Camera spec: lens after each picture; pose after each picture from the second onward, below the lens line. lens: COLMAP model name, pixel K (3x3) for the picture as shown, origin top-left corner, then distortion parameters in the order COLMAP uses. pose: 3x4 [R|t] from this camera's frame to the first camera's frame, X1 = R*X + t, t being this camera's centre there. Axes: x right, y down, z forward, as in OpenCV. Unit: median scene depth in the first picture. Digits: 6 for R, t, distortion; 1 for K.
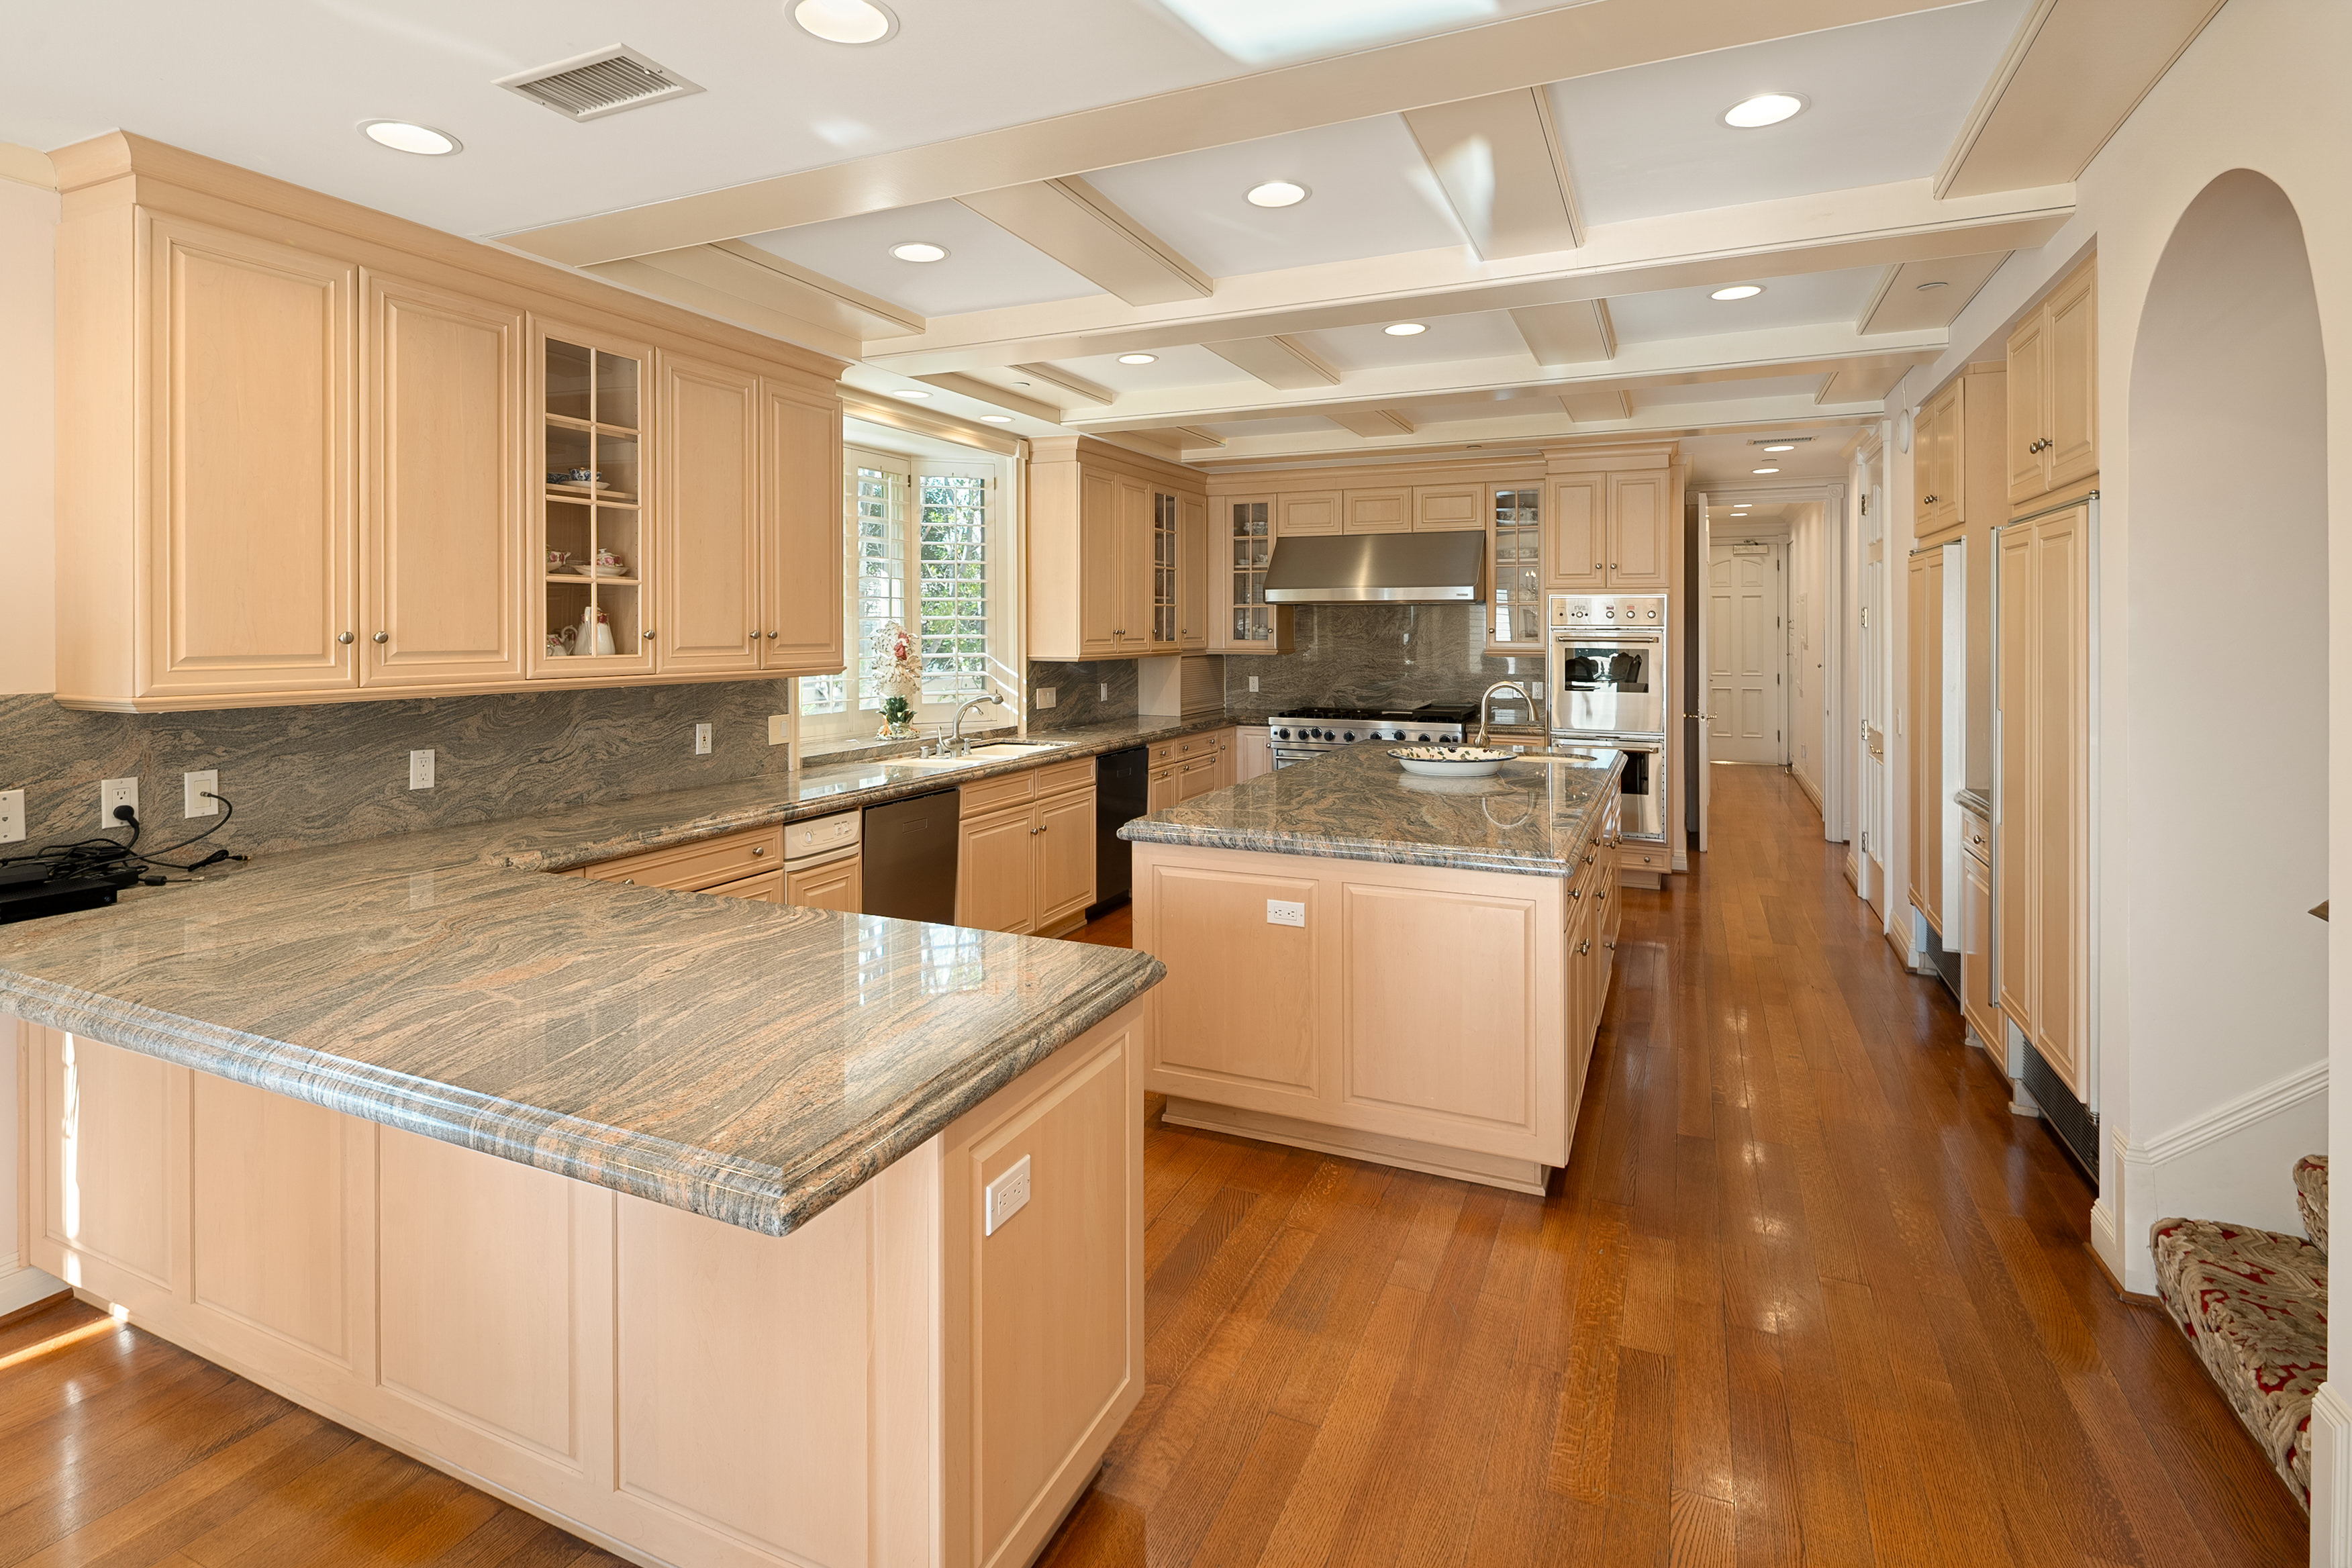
lens RADIAL K [[1158.4, 0, 1160.4], [0, 1158.4, 634.9], [0, 0, 1]] dist [0.006852, -0.004576]
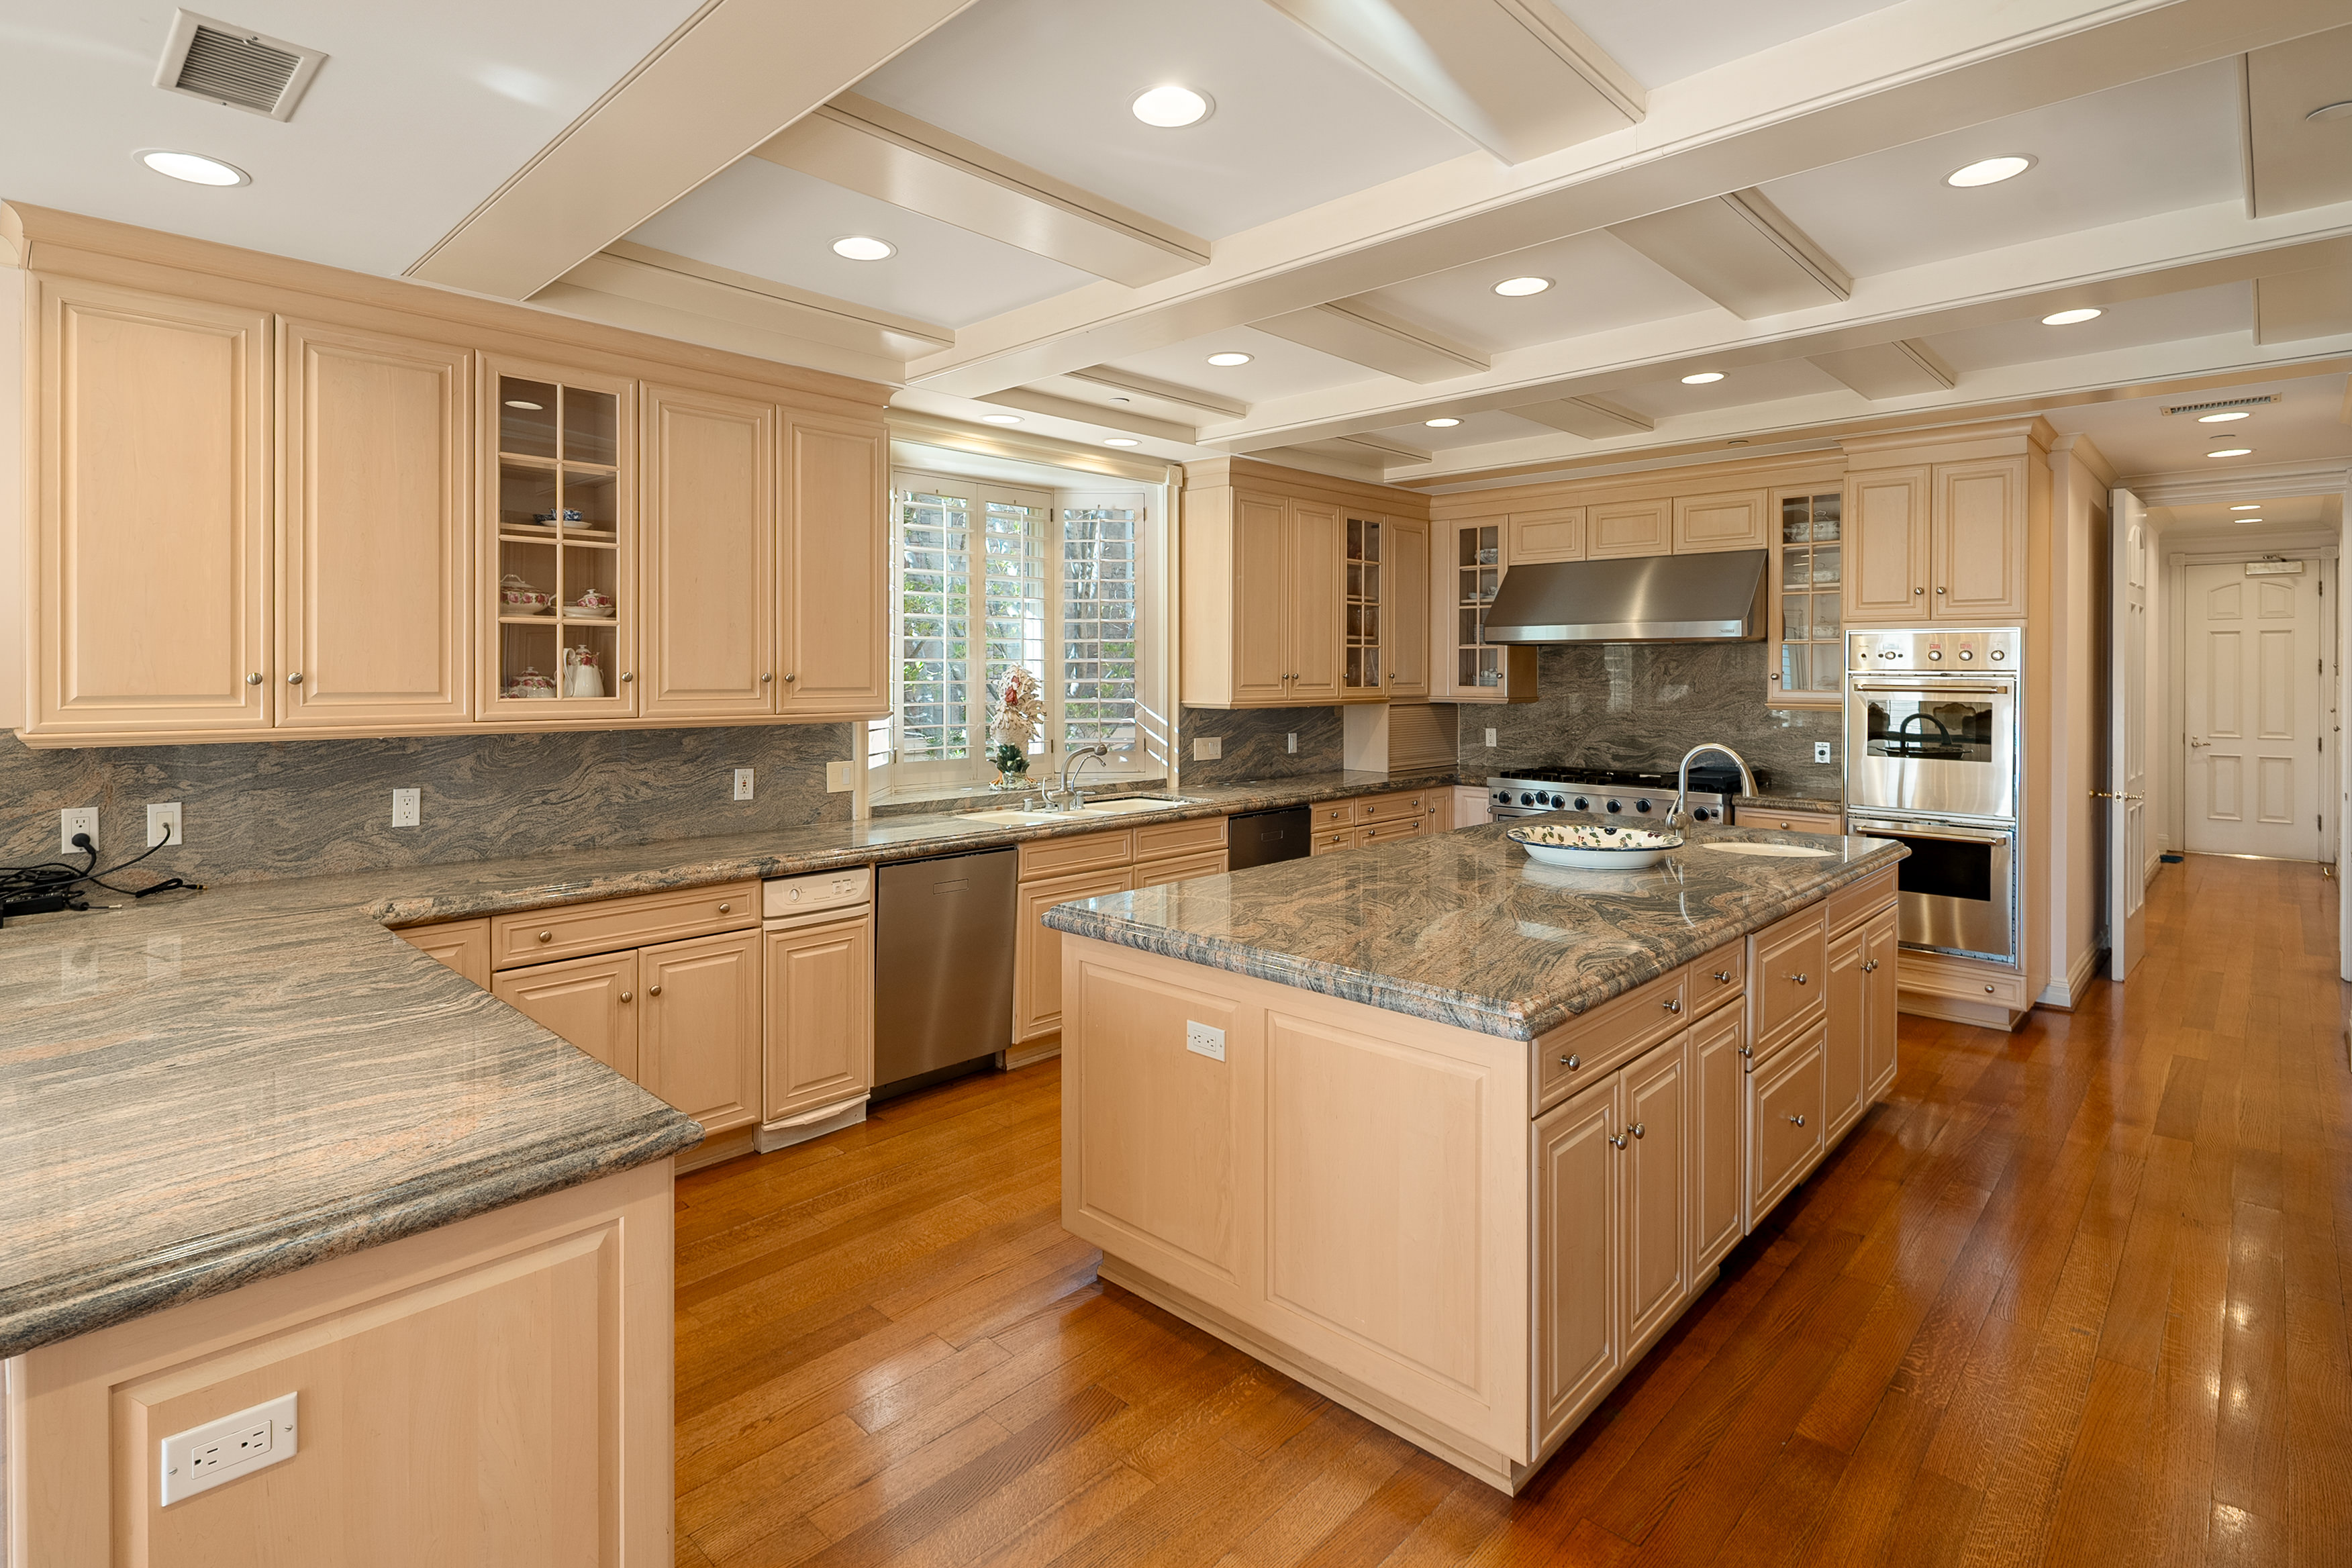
lens RADIAL K [[1158.4, 0, 1151.1], [0, 1158.4, 679.9], [0, 0, 1]] dist [0.006852, -0.004576]
pose [[0.942122, 0.004592, -0.335239, 0.227933], [-0.004389, 0.999989, 0.001364, -0.000694], [0.335241, 0.000187, 0.942132, 0.178071]]
